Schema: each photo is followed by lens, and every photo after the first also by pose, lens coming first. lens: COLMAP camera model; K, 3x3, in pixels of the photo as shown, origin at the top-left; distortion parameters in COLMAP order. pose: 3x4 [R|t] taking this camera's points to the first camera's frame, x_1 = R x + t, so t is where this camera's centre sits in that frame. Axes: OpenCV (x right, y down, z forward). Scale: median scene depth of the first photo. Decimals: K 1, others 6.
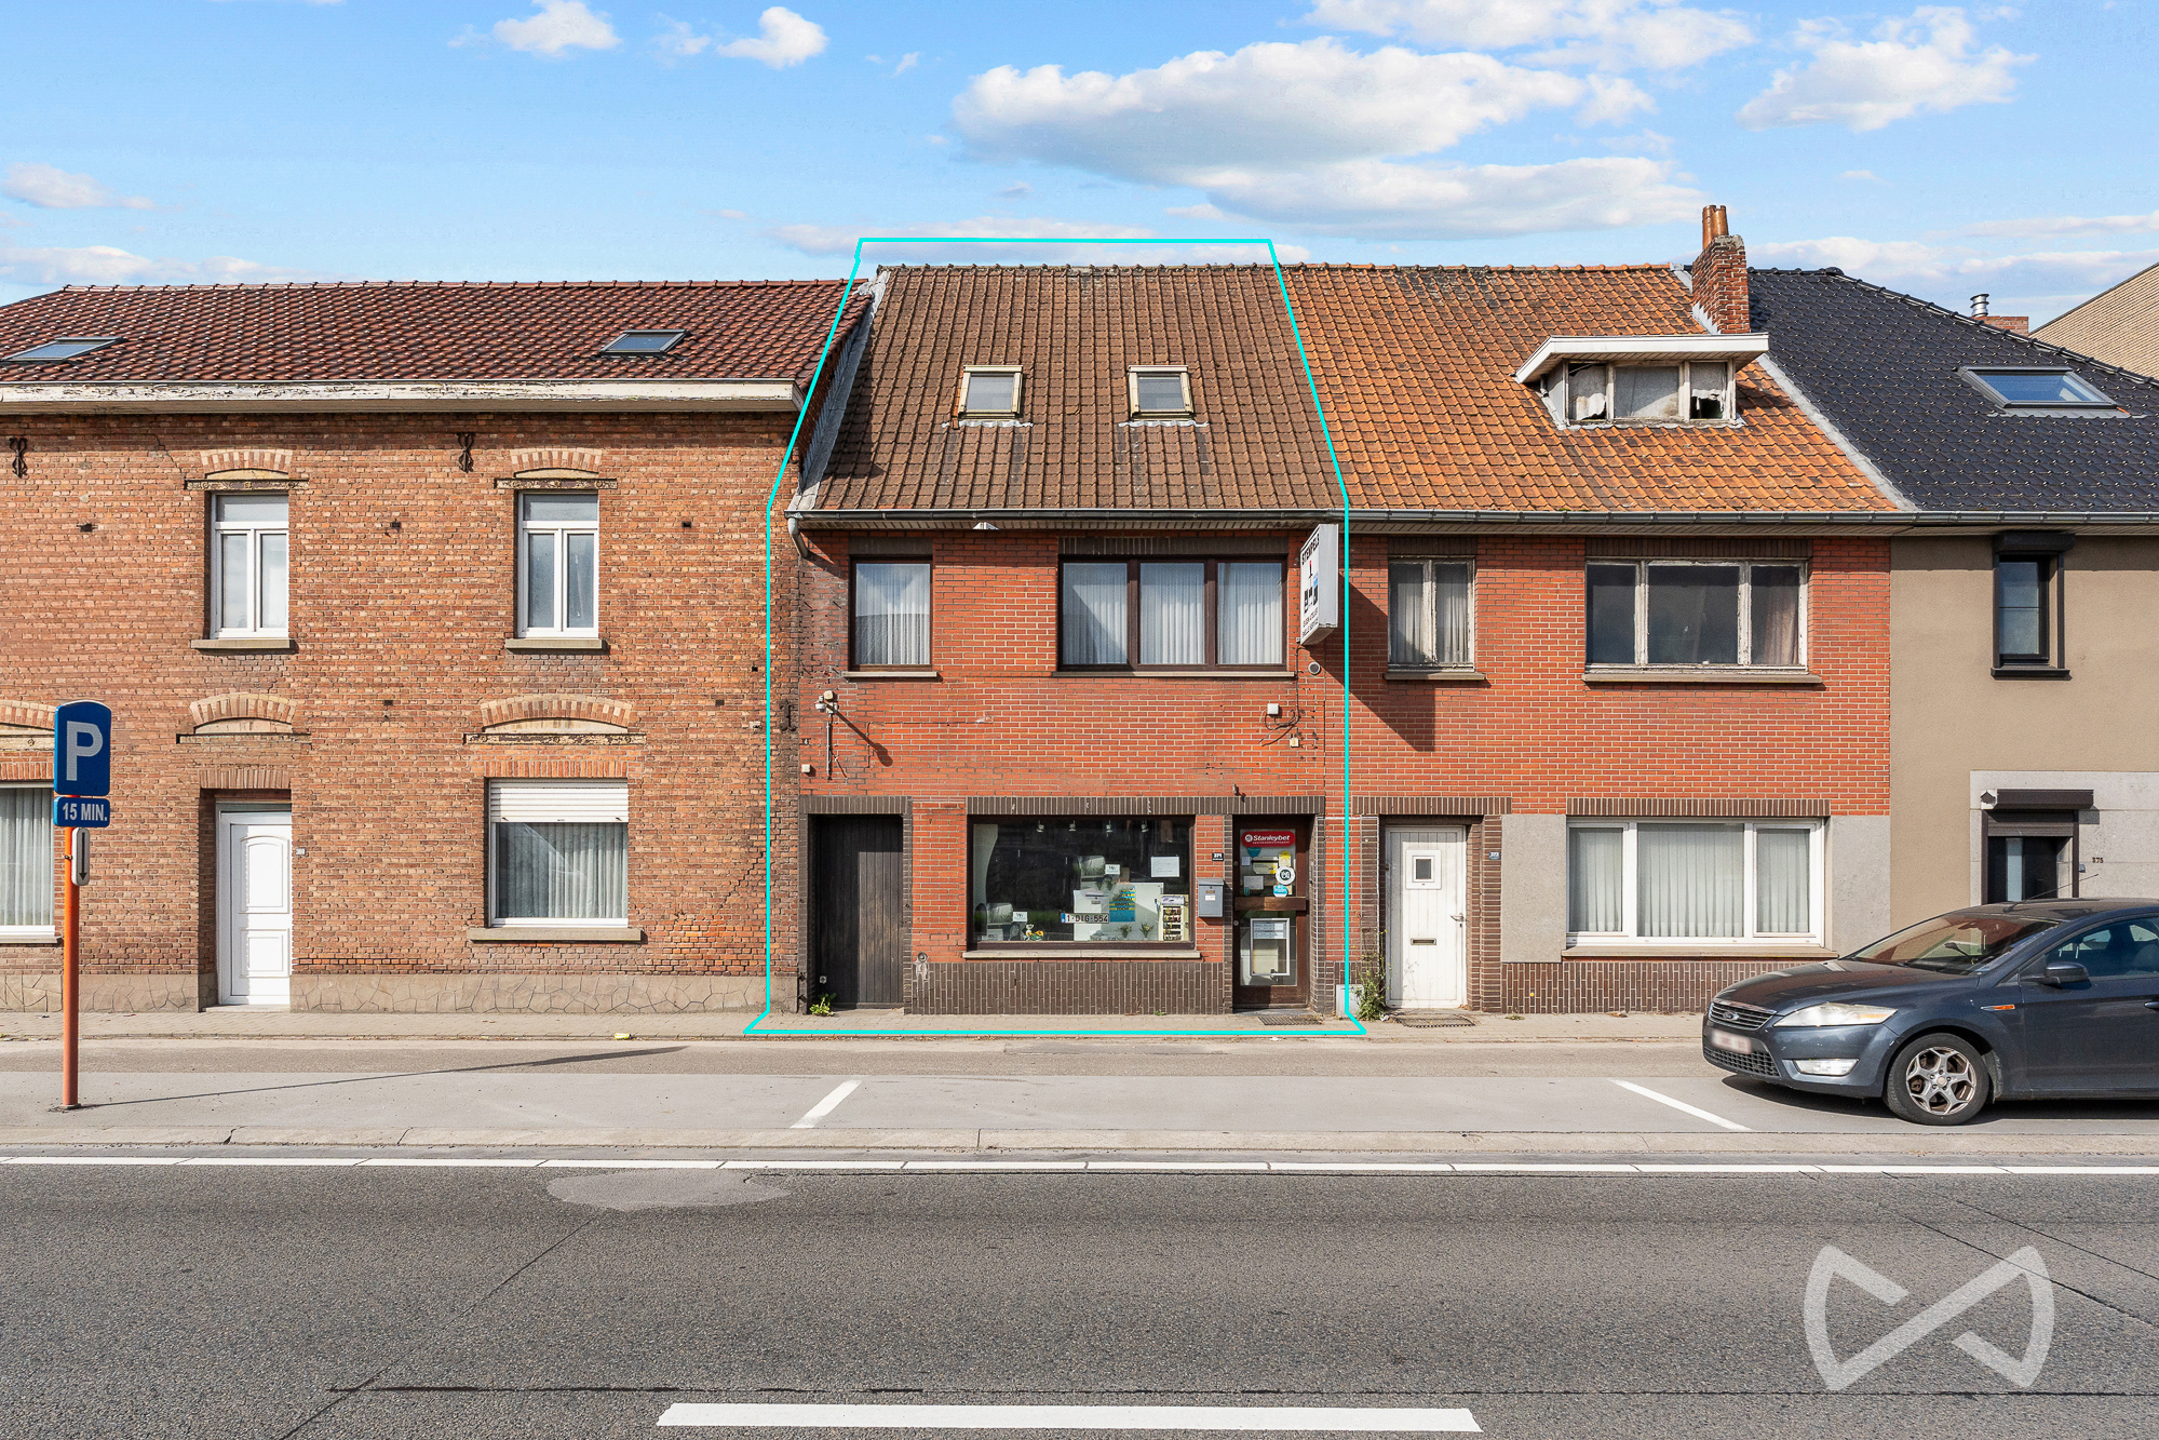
lens RADIAL K [[1032.0, 0, 1075.5], [0, 1032.0, 849.0], [0, 0, 1]] dist [-0.002348, -0.000404]
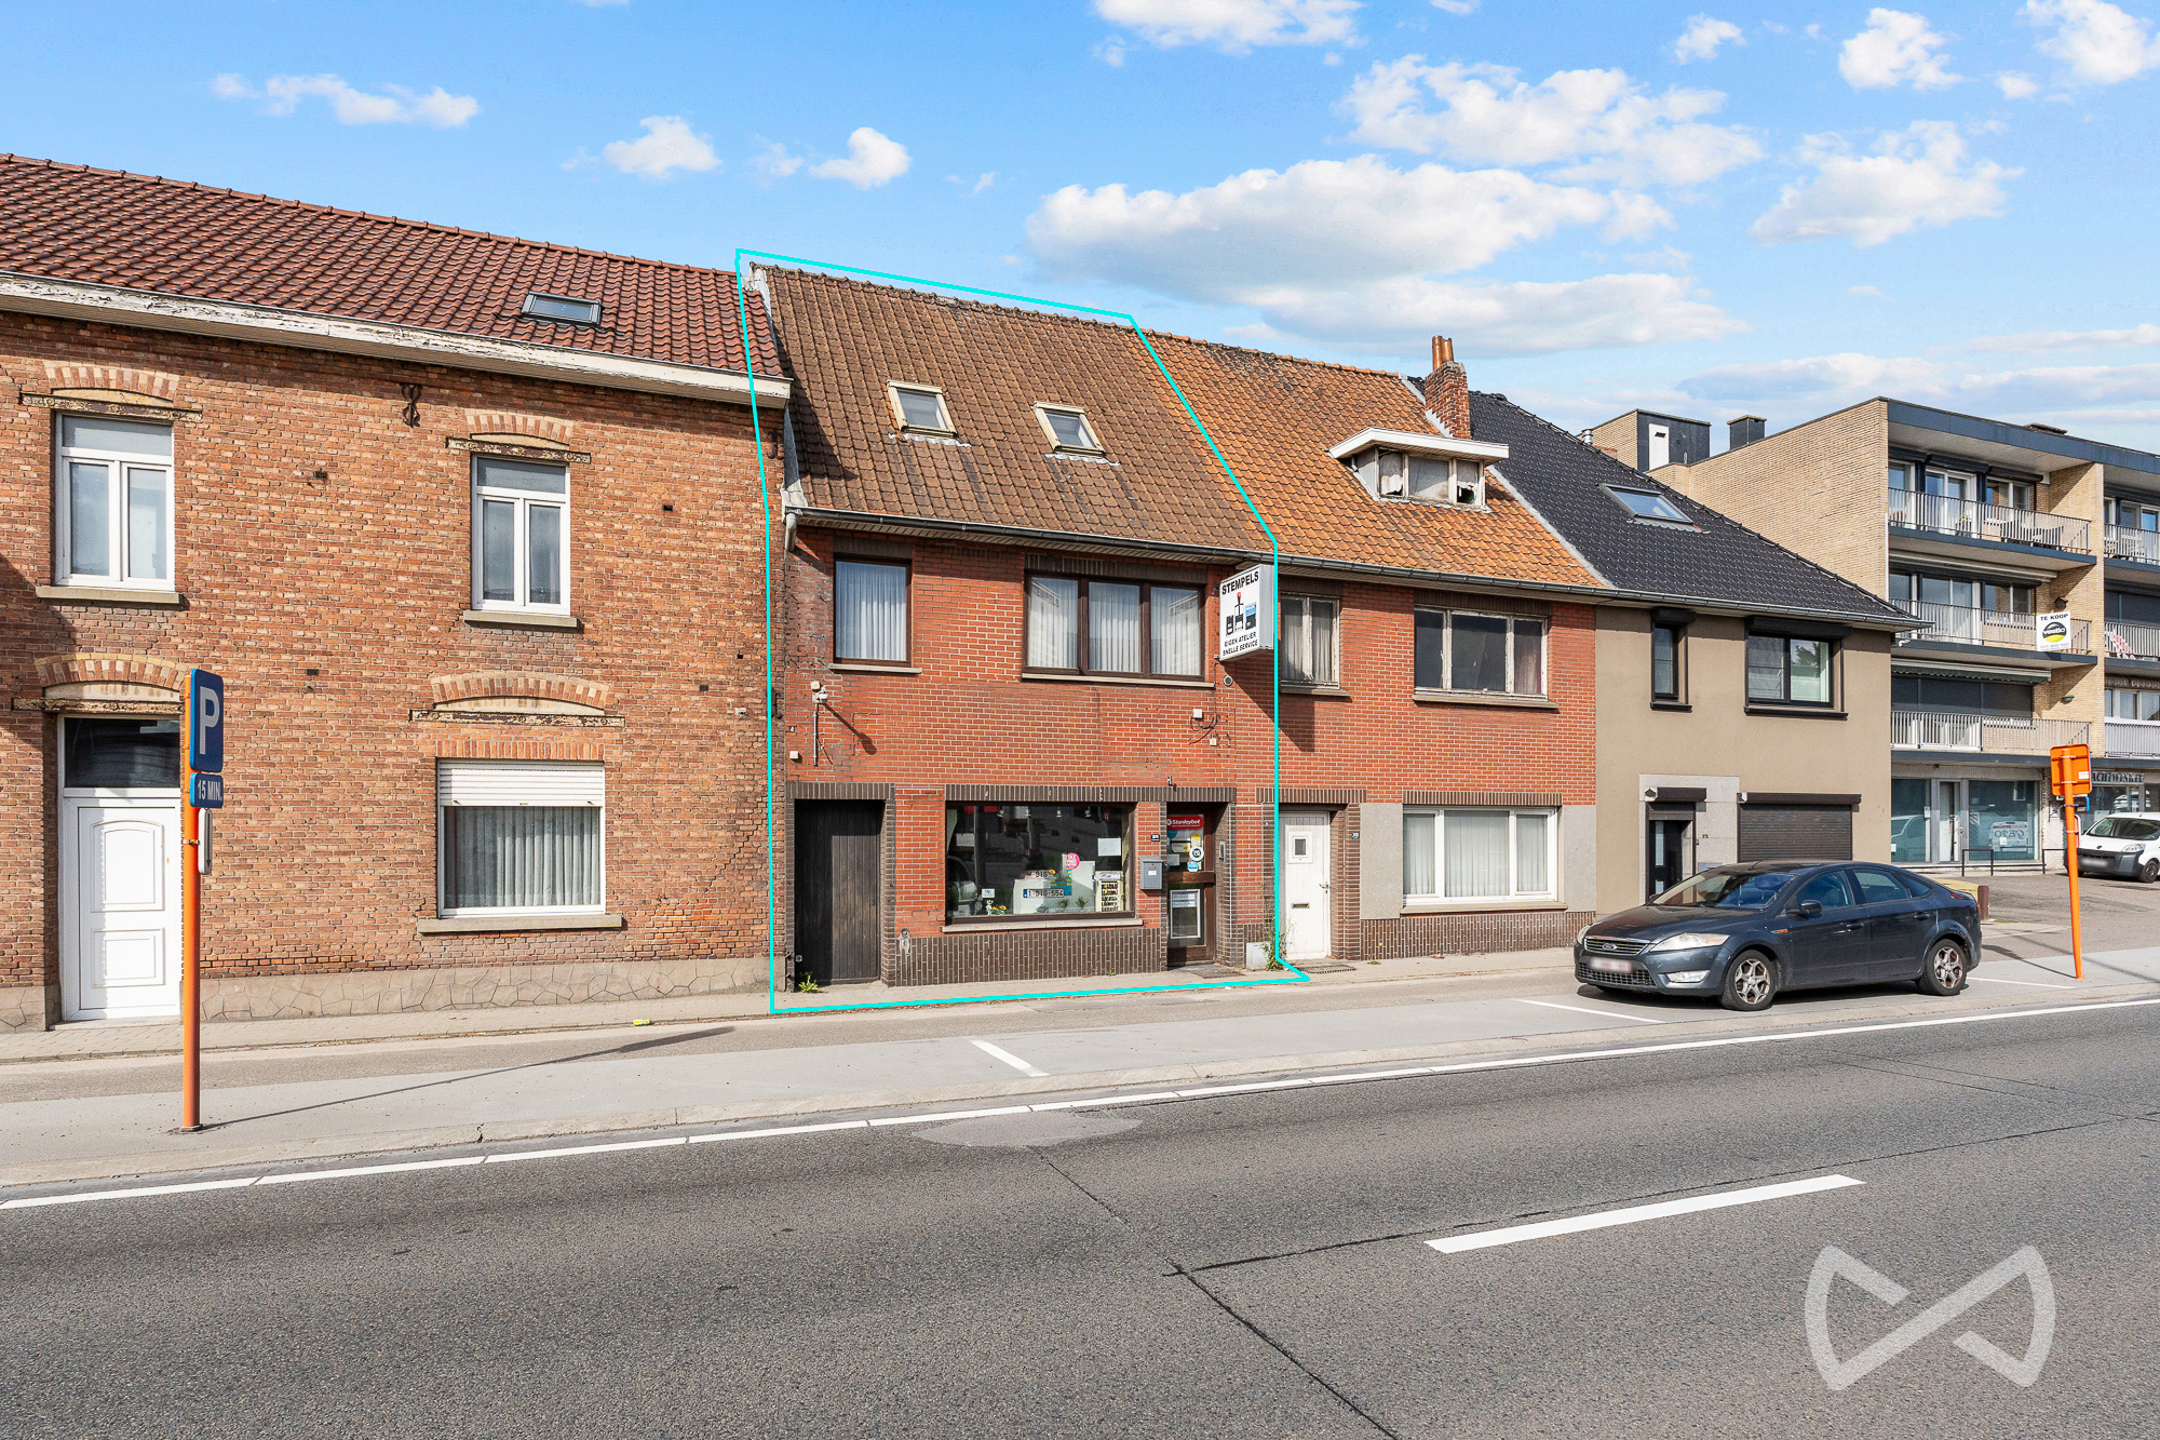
lens RADIAL K [[979.8, 0, 1030.1], [0, 979.8, 837.5], [0, 0, 1]] dist [-0.001670, -0.000682]
pose [[0.947258, -0.006037, 0.320414, -0.349970], [0.005230, 0.999981, 0.003379, 0.002621], [-0.320428, -0.001525, 0.947272, -0.009064]]
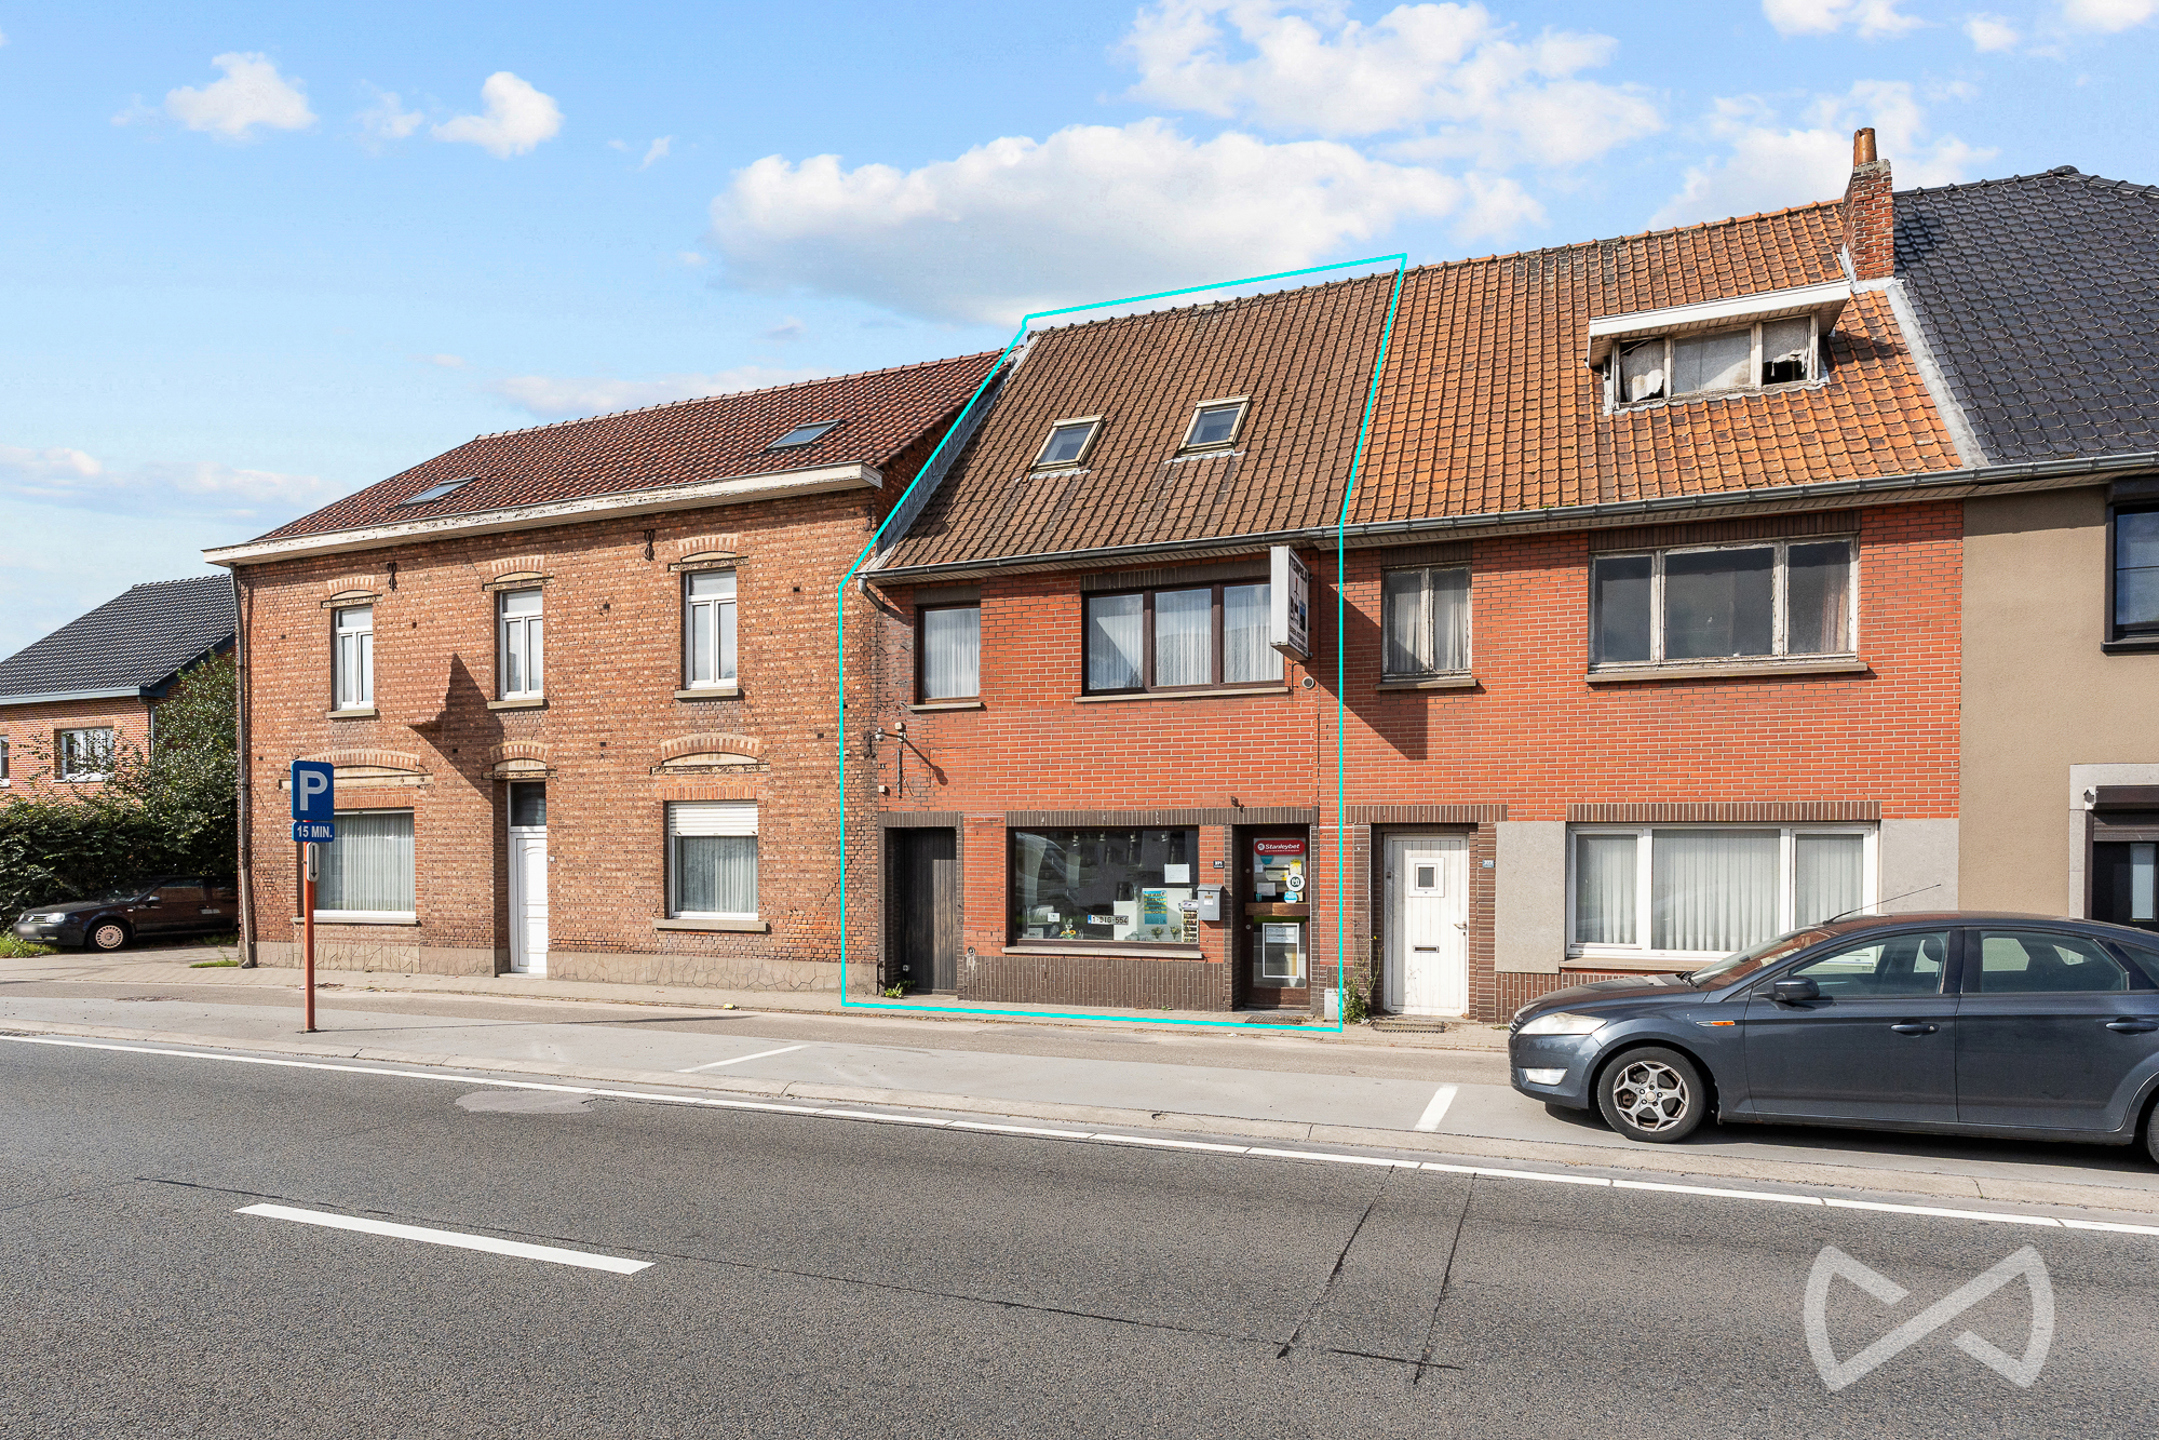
lens RADIAL K [[1011.4, 0, 1169.6], [0, 1011.4, 875.8], [0, 0, 1]] dist [0.000161, -0.000323]
pose [[0.957128, 0.005404, -0.289616, 0.388260], [-0.000796, 0.999871, 0.016024, 0.002776], [0.289666, -0.015107, 0.957009, -0.015691]]
